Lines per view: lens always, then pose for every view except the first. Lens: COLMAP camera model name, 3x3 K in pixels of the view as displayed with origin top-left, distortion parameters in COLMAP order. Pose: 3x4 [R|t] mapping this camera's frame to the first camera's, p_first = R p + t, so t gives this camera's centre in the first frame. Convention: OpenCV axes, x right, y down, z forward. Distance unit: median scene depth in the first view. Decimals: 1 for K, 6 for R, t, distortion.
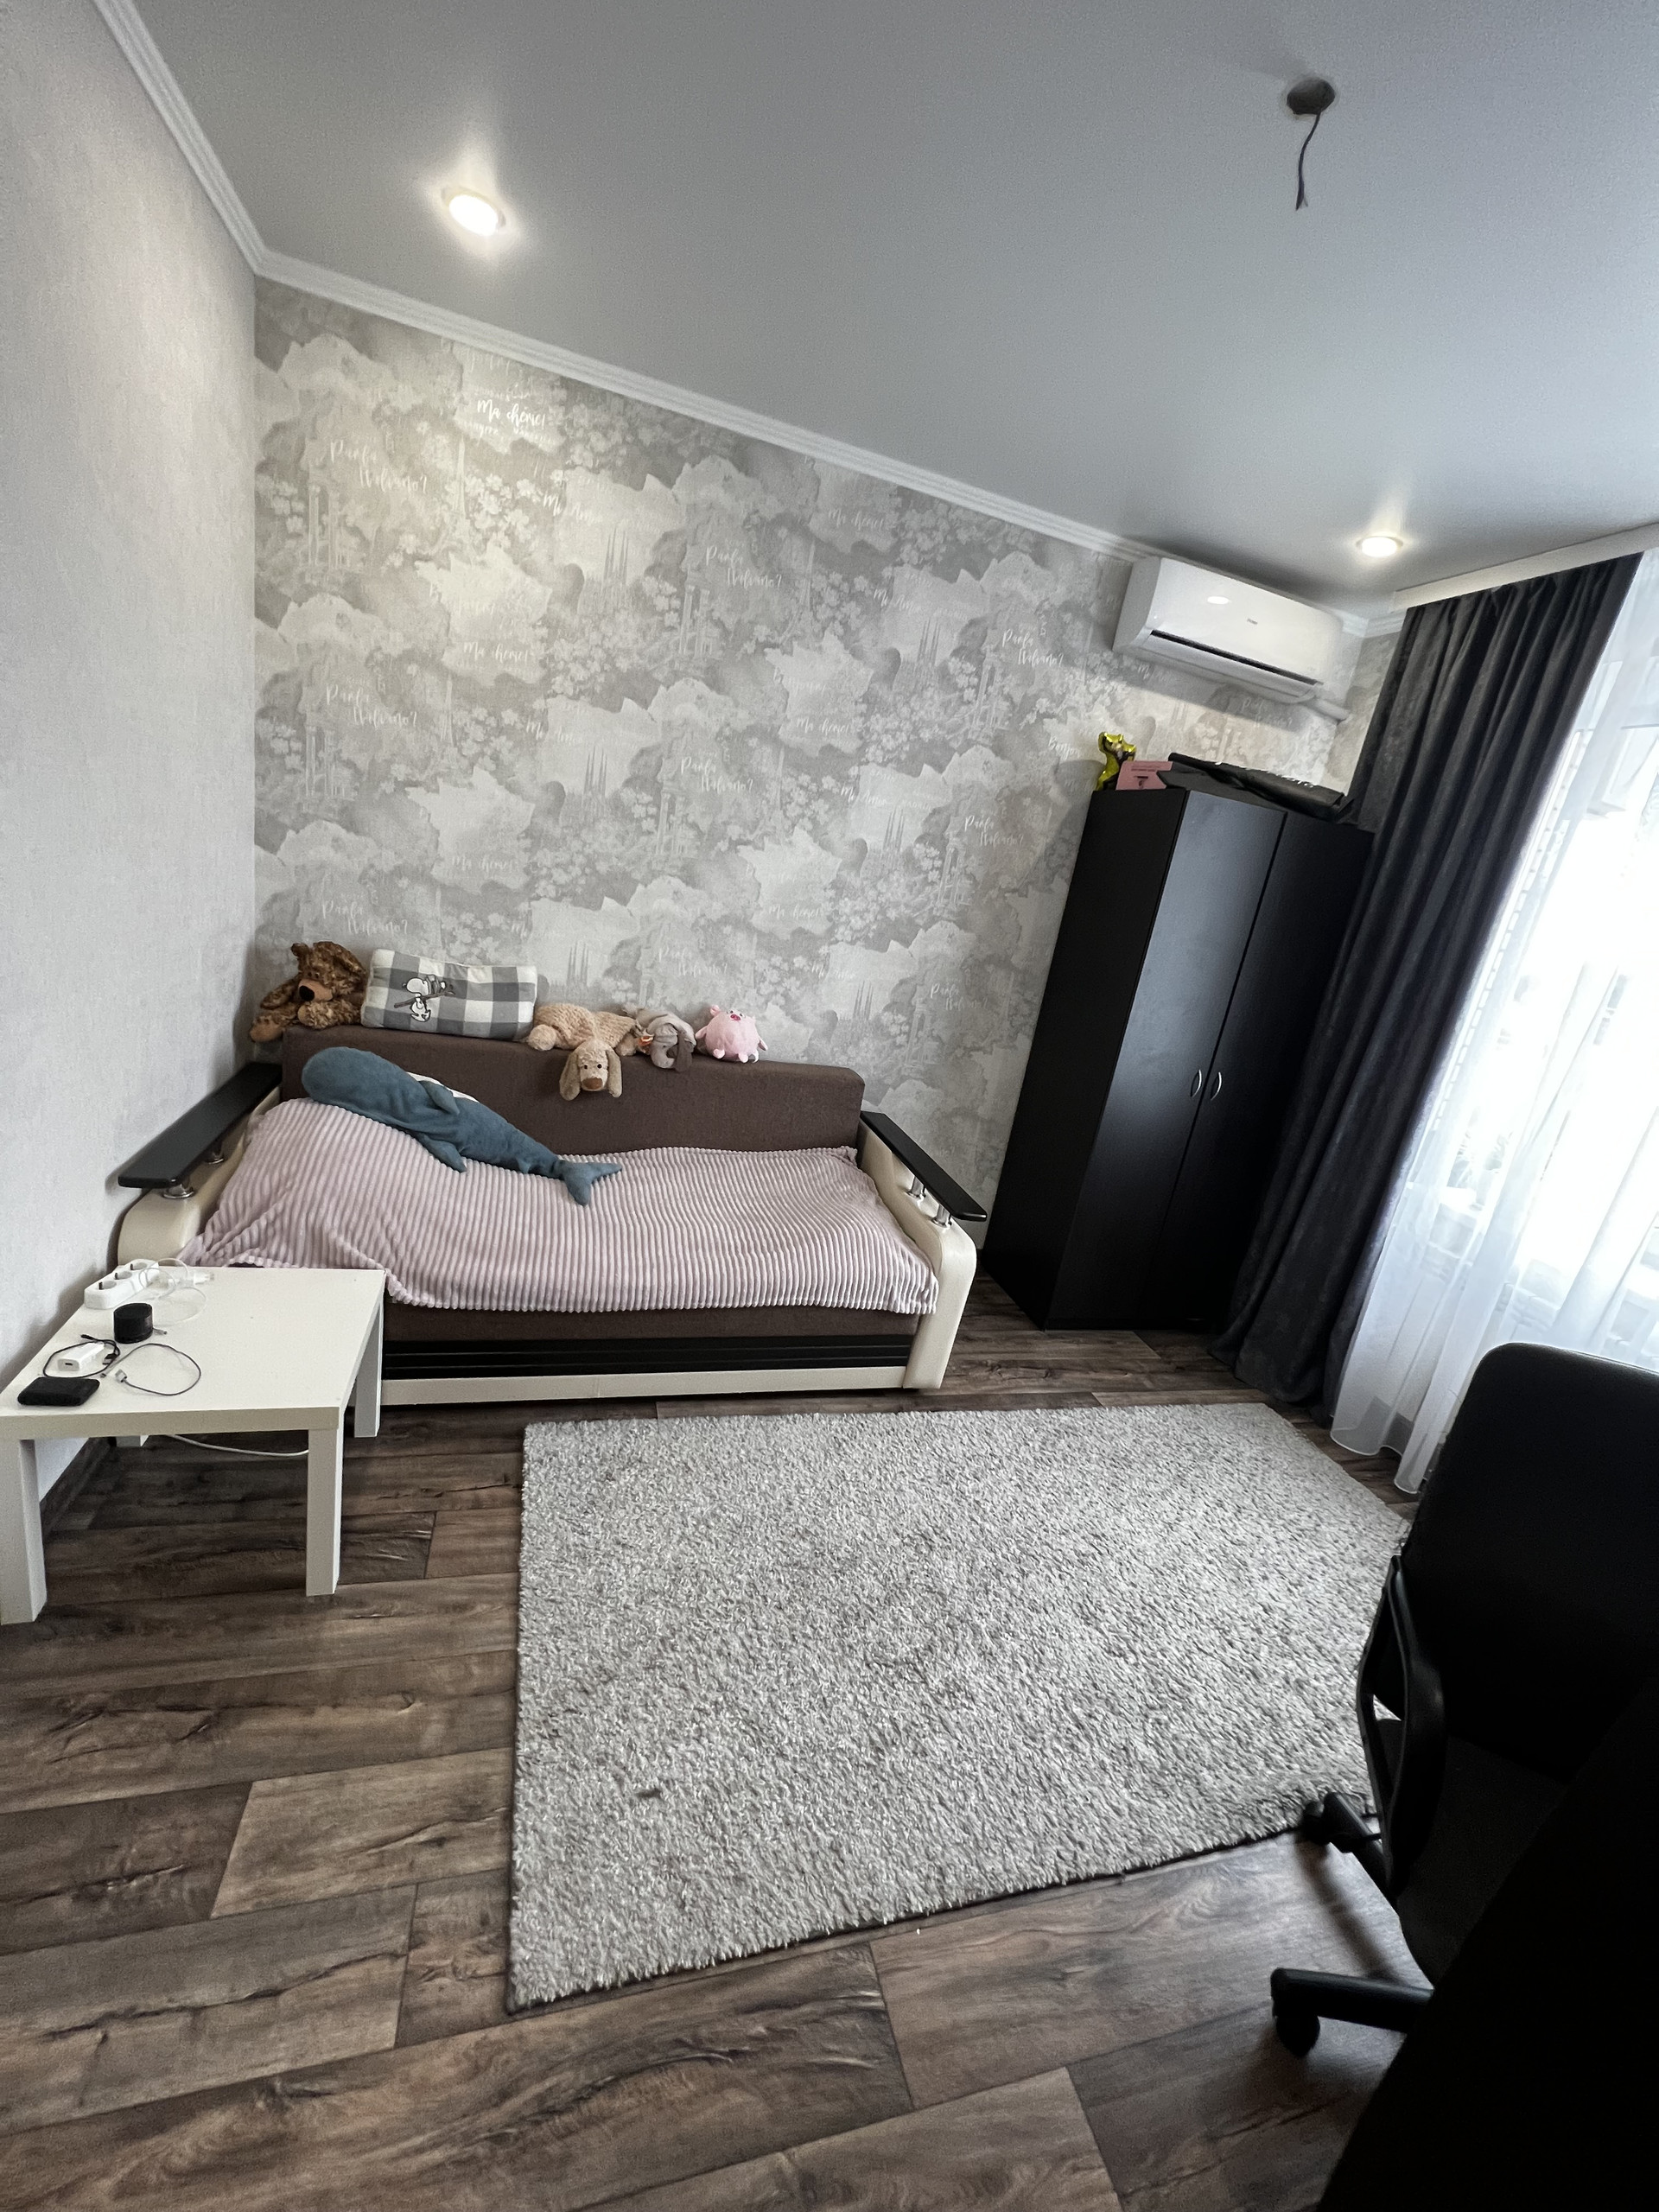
lens RADIAL K [[884.1, 0, 831.7], [0, 884.1, 1103.7], [0, 0, 1]] dist [-0.006160, 0.000793]
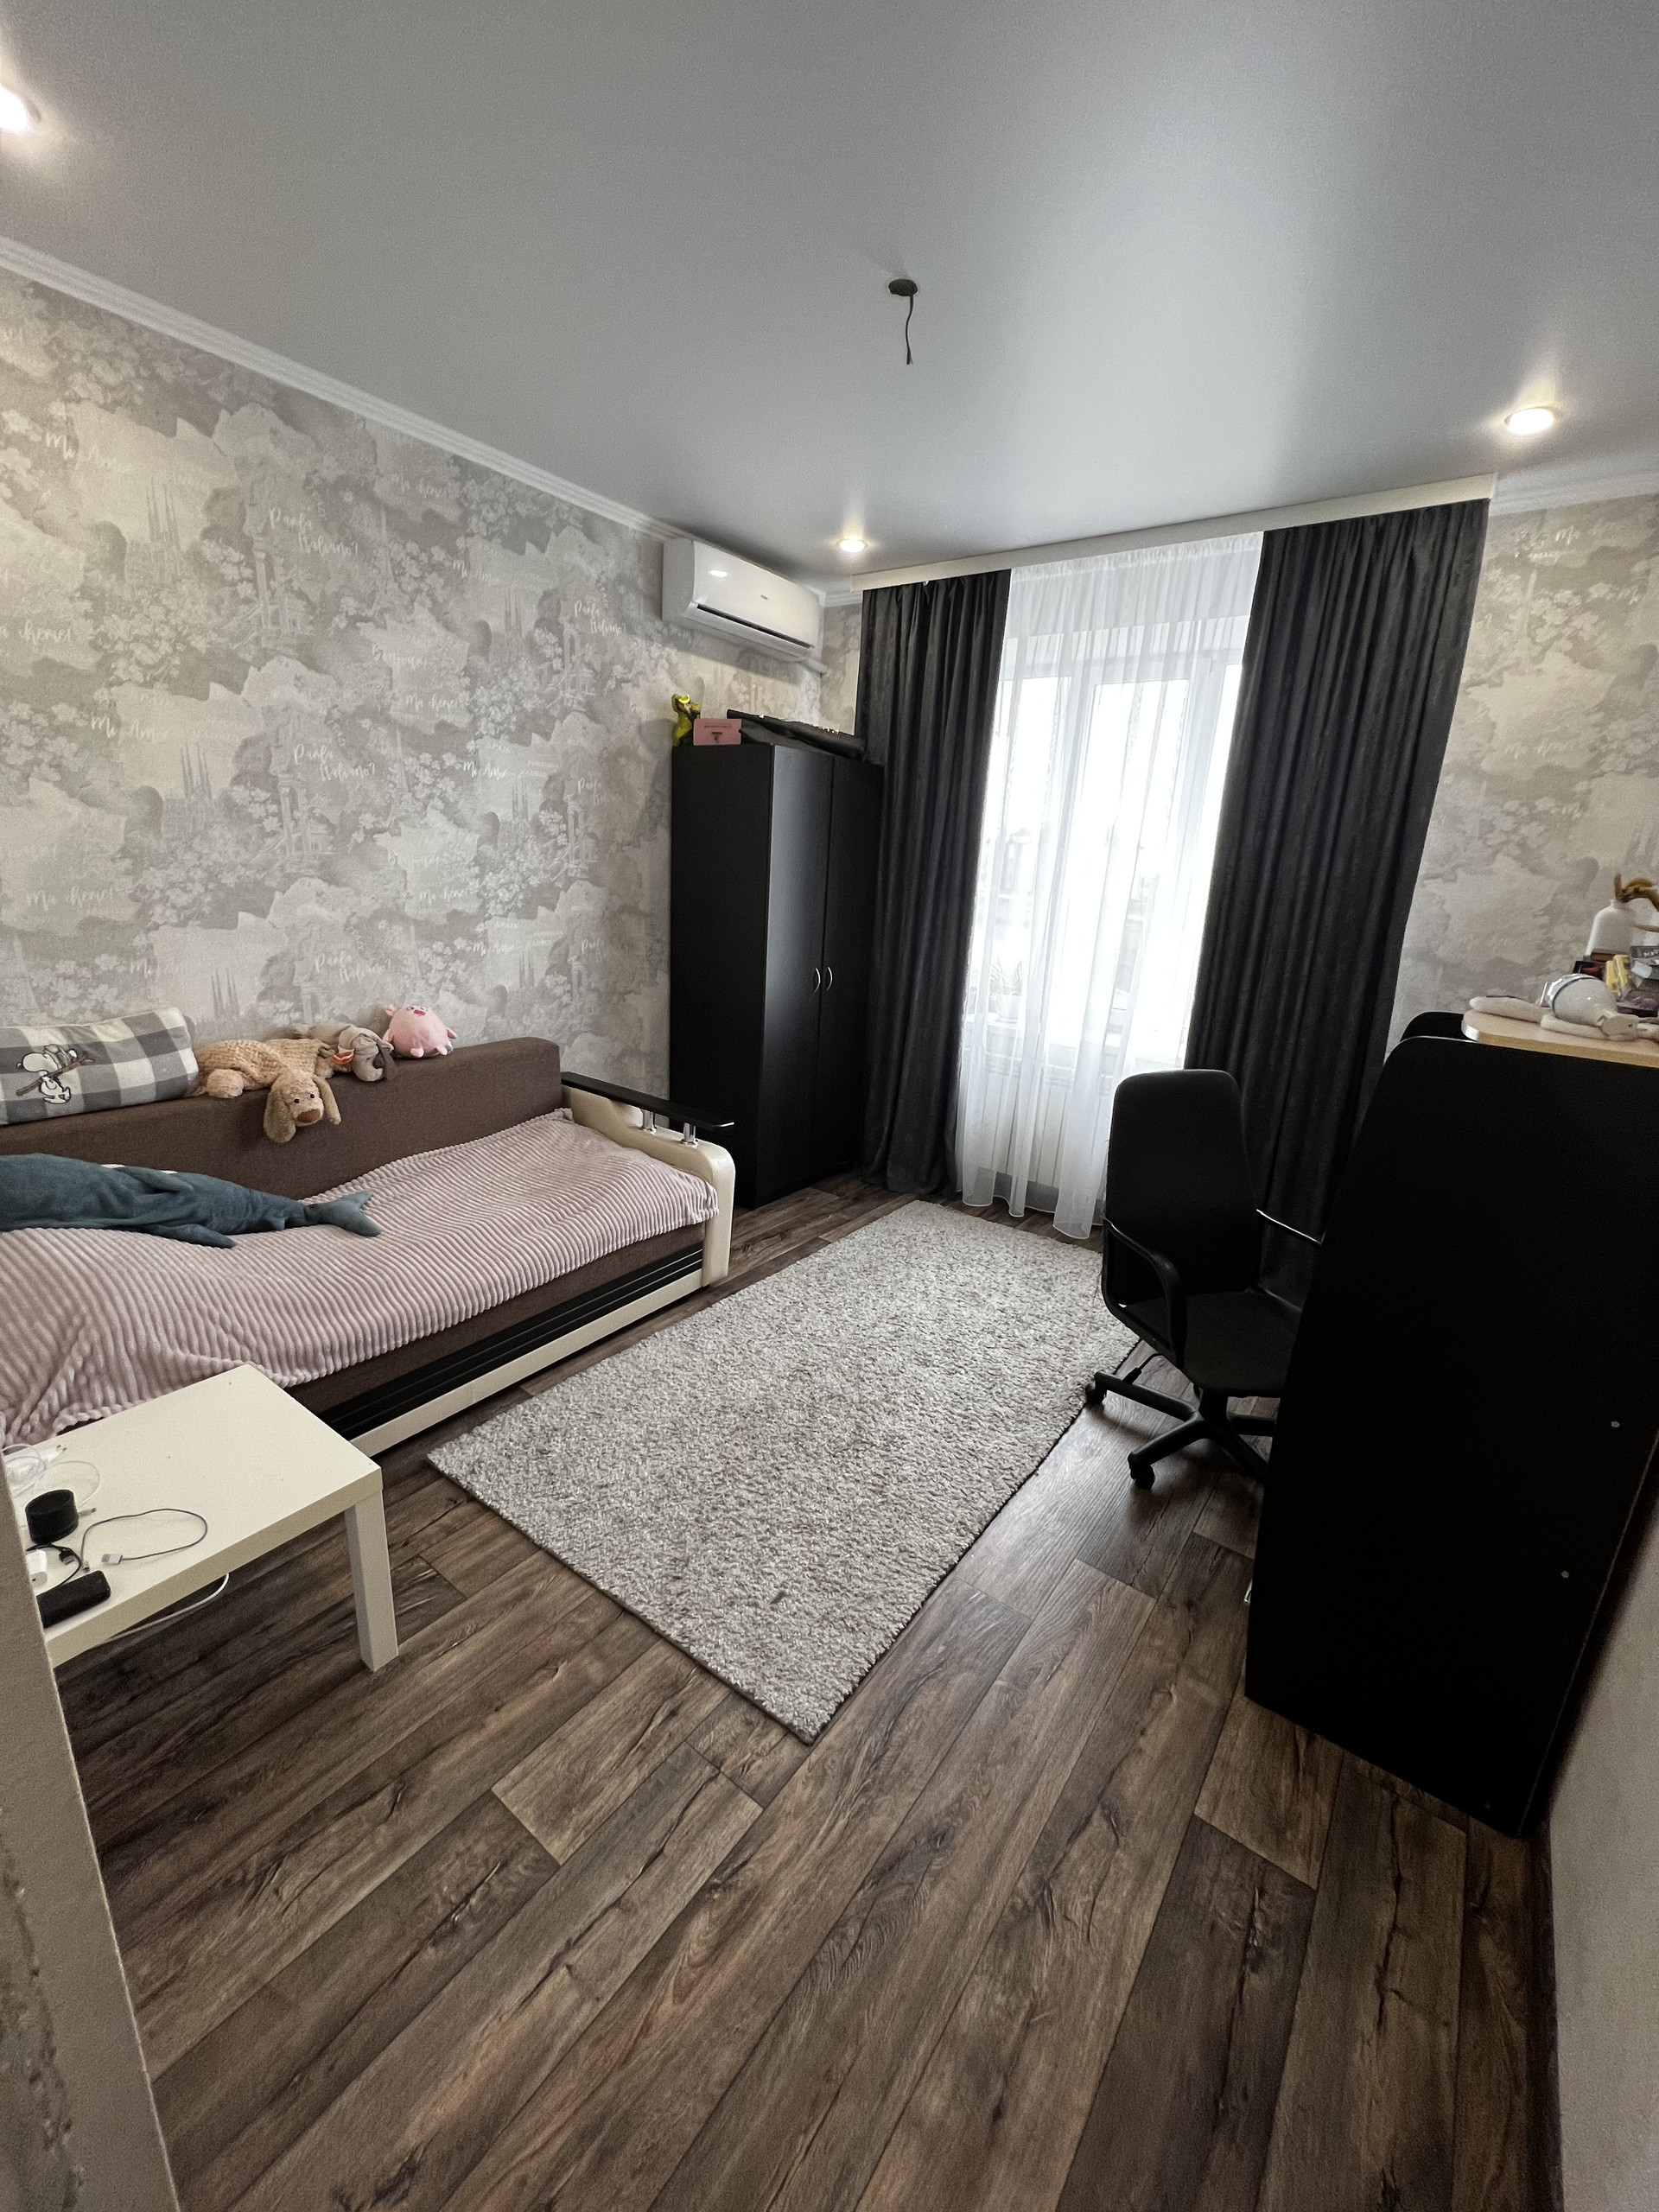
lens RADIAL K [[884.1, 0, 832.3], [0, 884.1, 1103.5], [0, 0, 1]] dist [-0.006160, 0.000793]
pose [[0.794742, -0.284466, 0.536157, -0.358632], [0.239017, 0.958670, 0.154344, -0.051987], [-0.557904, 0.005487, 0.829888, -0.069071]]
